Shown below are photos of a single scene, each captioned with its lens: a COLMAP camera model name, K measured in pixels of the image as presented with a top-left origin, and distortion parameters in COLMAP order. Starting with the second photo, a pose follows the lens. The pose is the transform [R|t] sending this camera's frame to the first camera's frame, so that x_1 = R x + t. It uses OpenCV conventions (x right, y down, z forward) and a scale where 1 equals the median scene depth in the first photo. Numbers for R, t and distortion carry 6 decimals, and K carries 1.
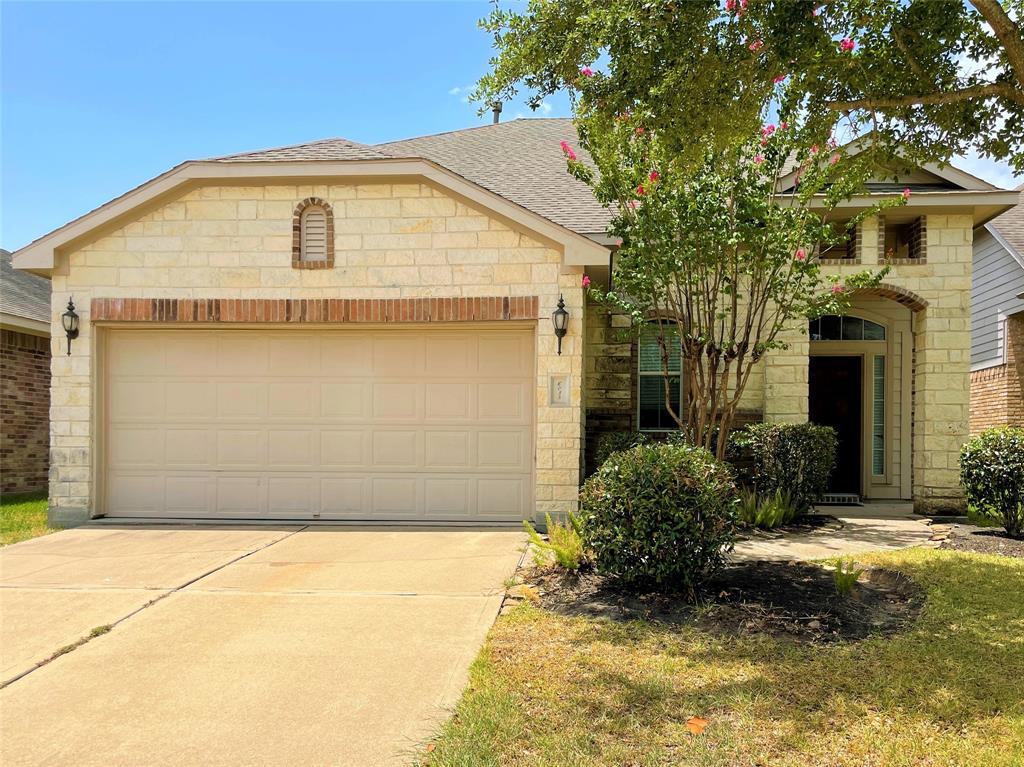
lens RADIAL K [[789.9, 0, 512.0], [0, 789.9, 383.5], [0, 0, 1]] dist [0.042380, -0.001766]
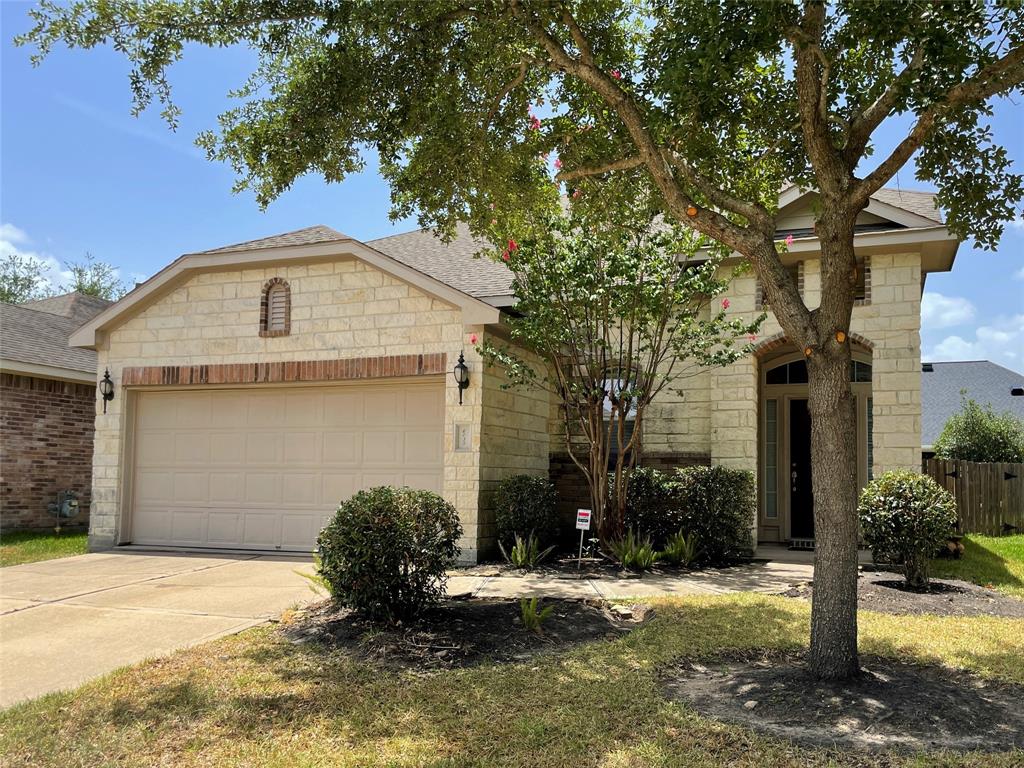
lens RADIAL K [[739.3, 0, 512.0], [0, 739.3, 384.0], [0, 0, 1]] dist [0.047624, -0.002031]
pose [[0.970750, -0.027039, -0.238563, 0.357411], [0.012473, 0.997976, -0.062355, -0.000054], [0.239767, 0.057555, 0.969123, 0.008480]]
